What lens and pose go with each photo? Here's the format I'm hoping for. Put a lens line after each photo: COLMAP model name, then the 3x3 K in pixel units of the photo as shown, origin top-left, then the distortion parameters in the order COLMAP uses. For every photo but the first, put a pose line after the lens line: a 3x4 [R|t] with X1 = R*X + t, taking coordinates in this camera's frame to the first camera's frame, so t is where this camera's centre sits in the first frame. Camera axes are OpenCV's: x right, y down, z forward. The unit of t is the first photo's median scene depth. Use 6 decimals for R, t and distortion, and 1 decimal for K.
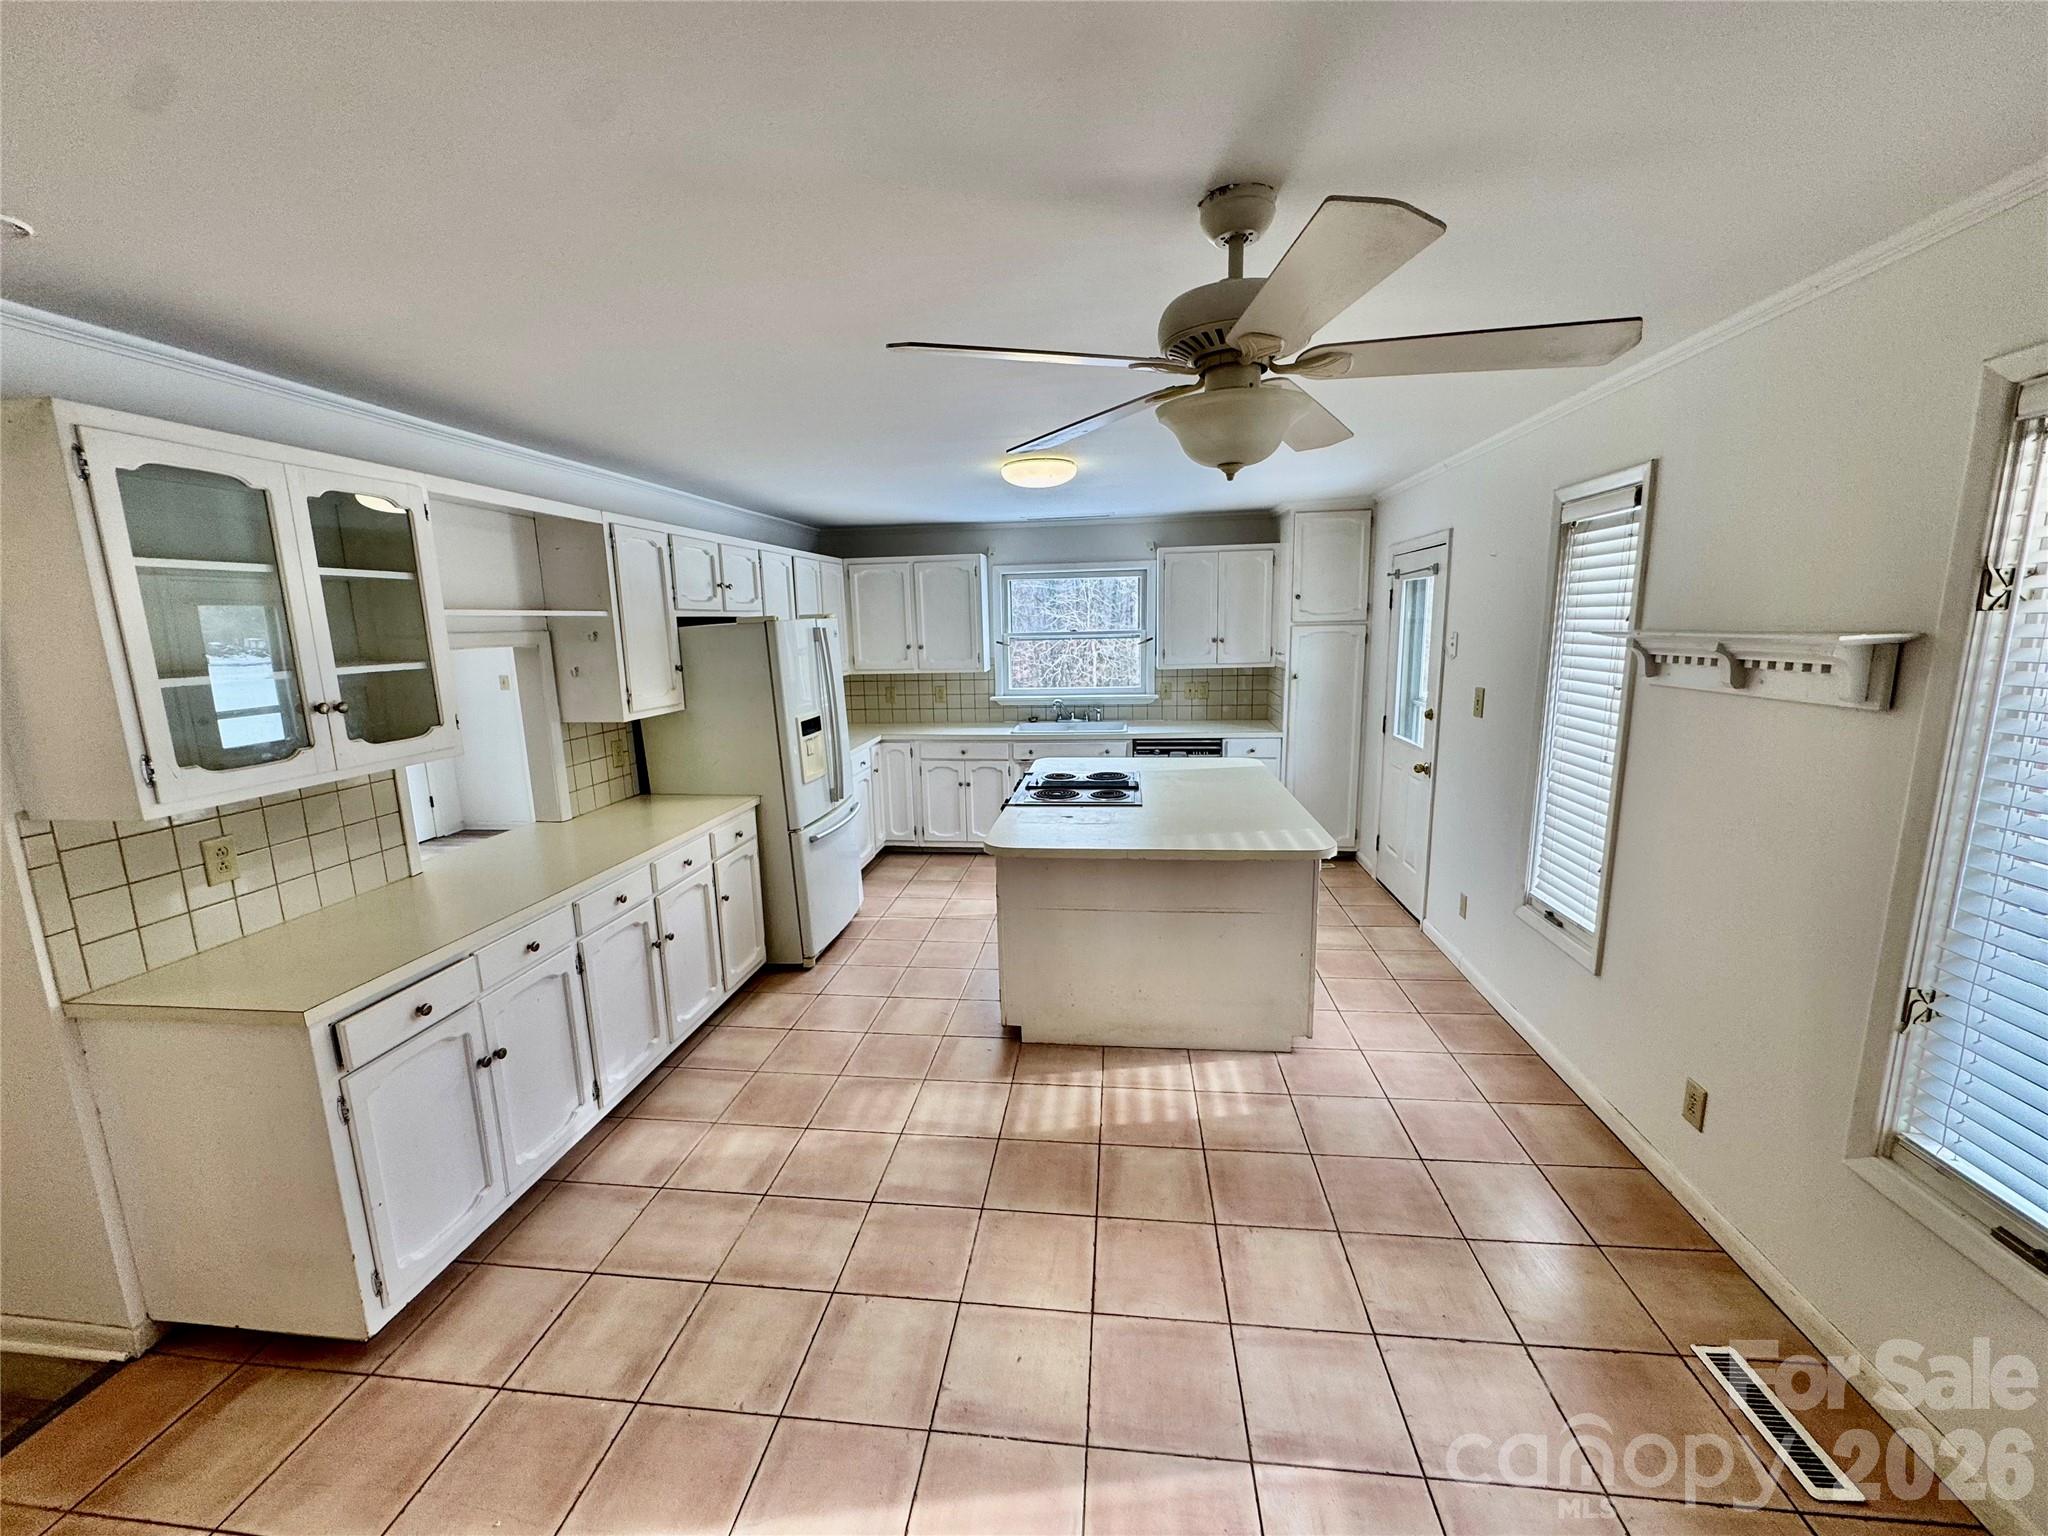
lens RADIAL K [[816.7, 0, 1020.7], [0, 816.7, 770.1], [0, 0, 1]] dist [-0.003113, 0.001770]
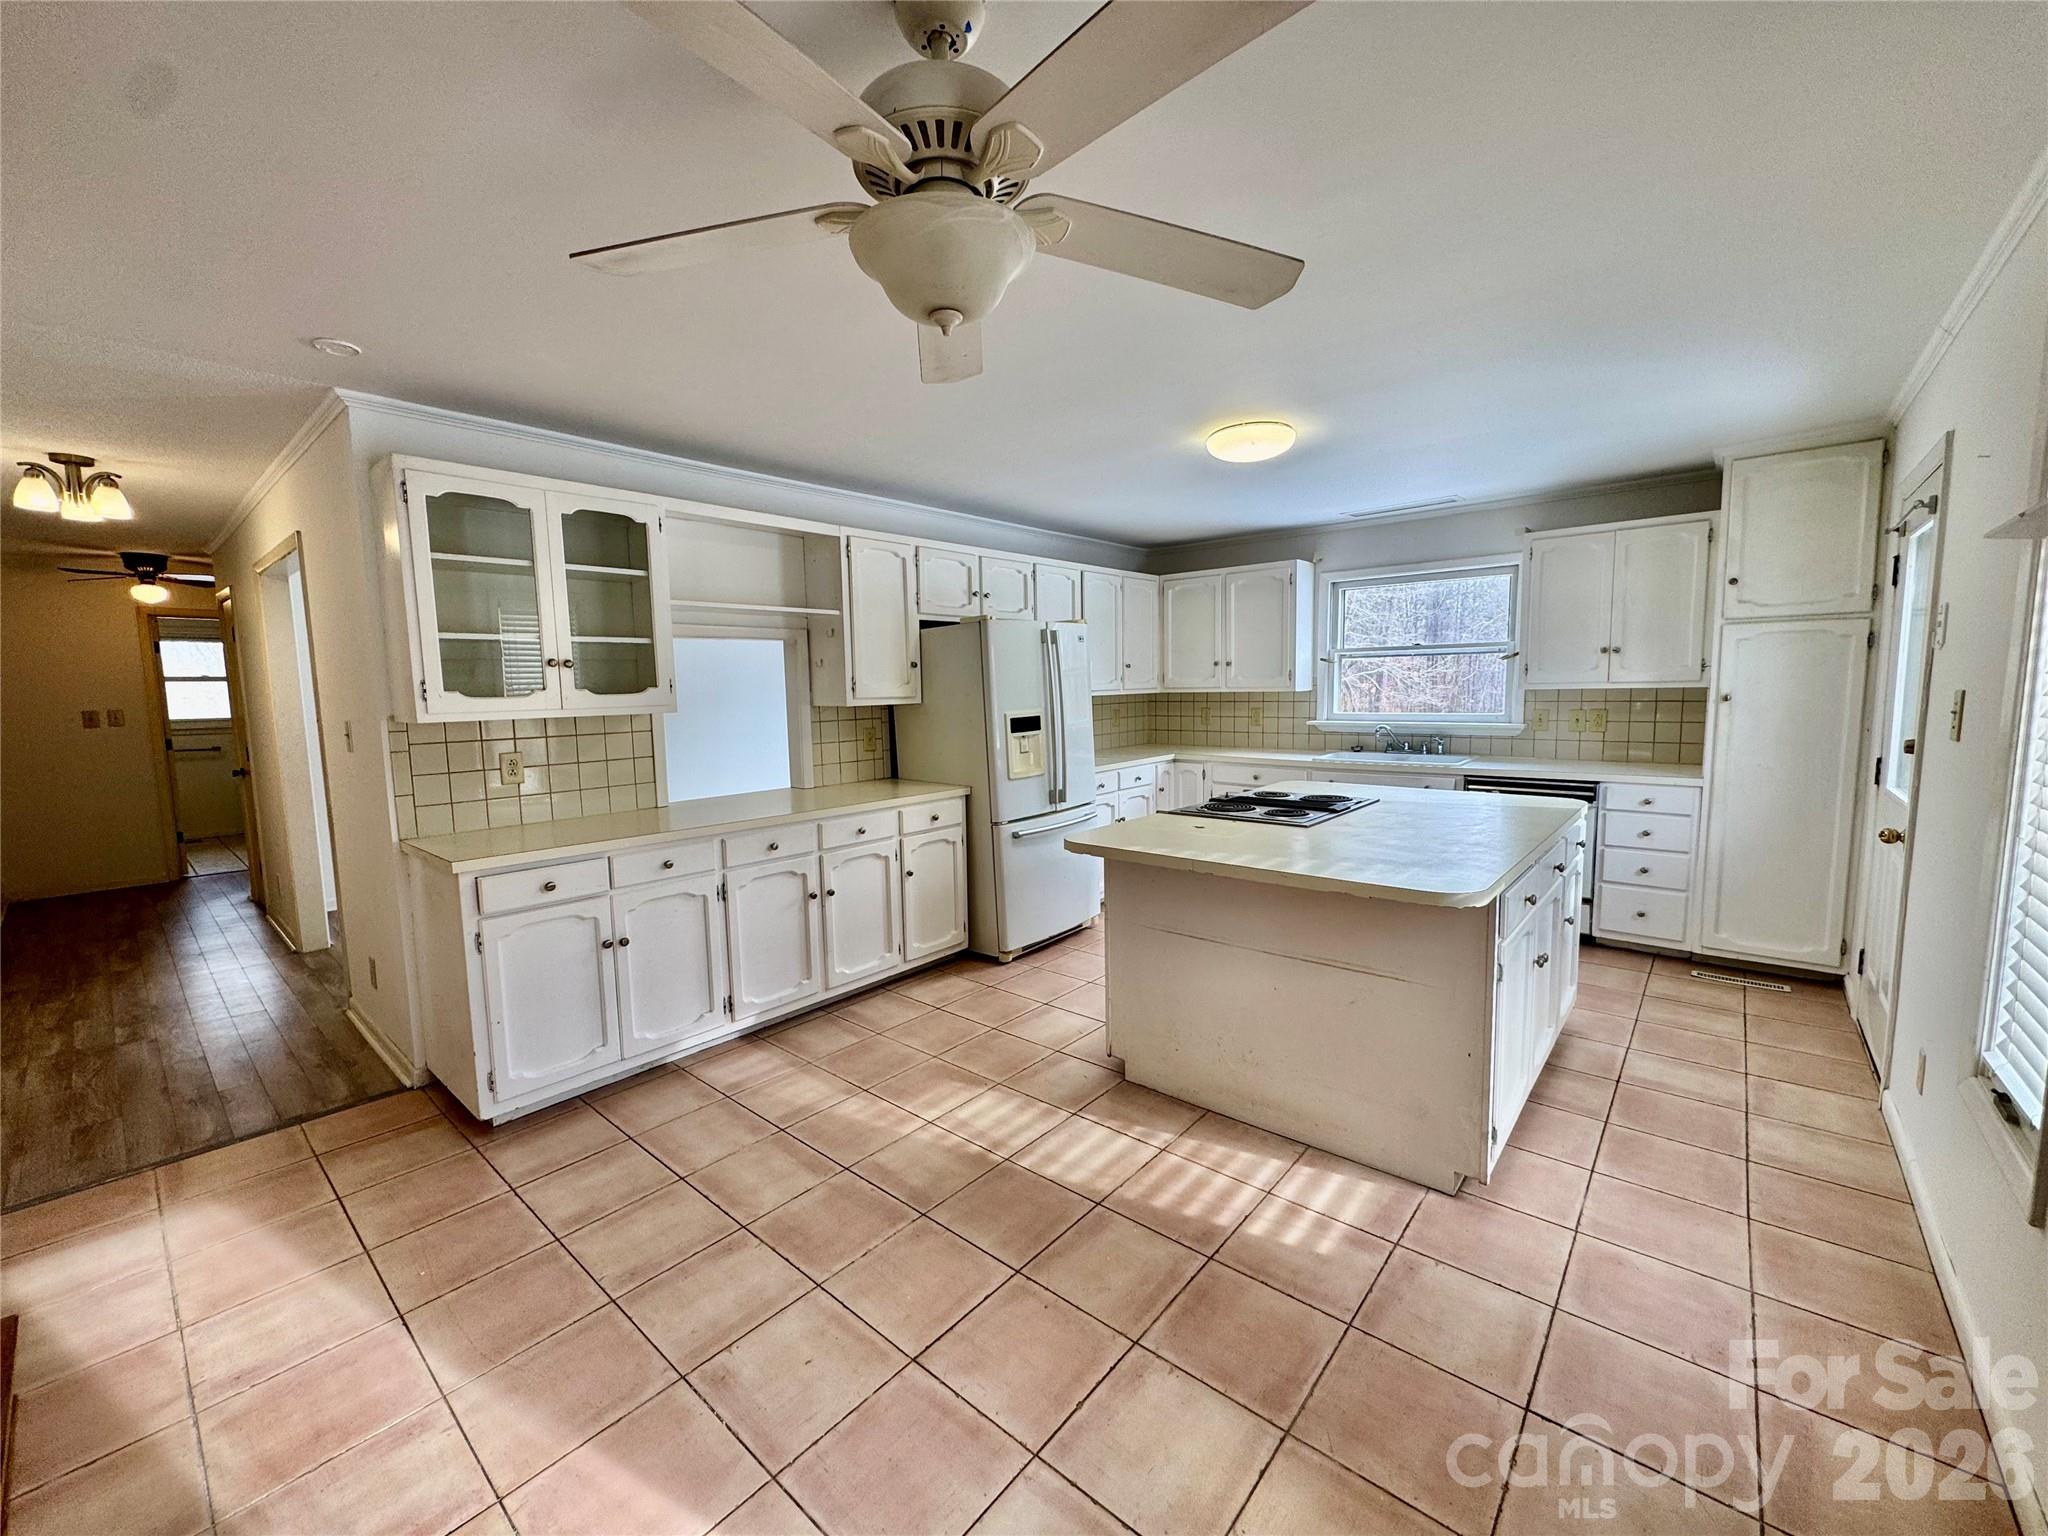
lens RADIAL K [[816.7, 0, 1017.8], [0, 816.7, 770.1], [0, 0, 1]] dist [-0.003113, 0.001770]
pose [[0.830411, 0.067021, -0.553106, 0.373053], [-0.101266, 0.994359, -0.031548, 0.044475], [0.547872, 0.082209, 0.832513, 0.186878]]
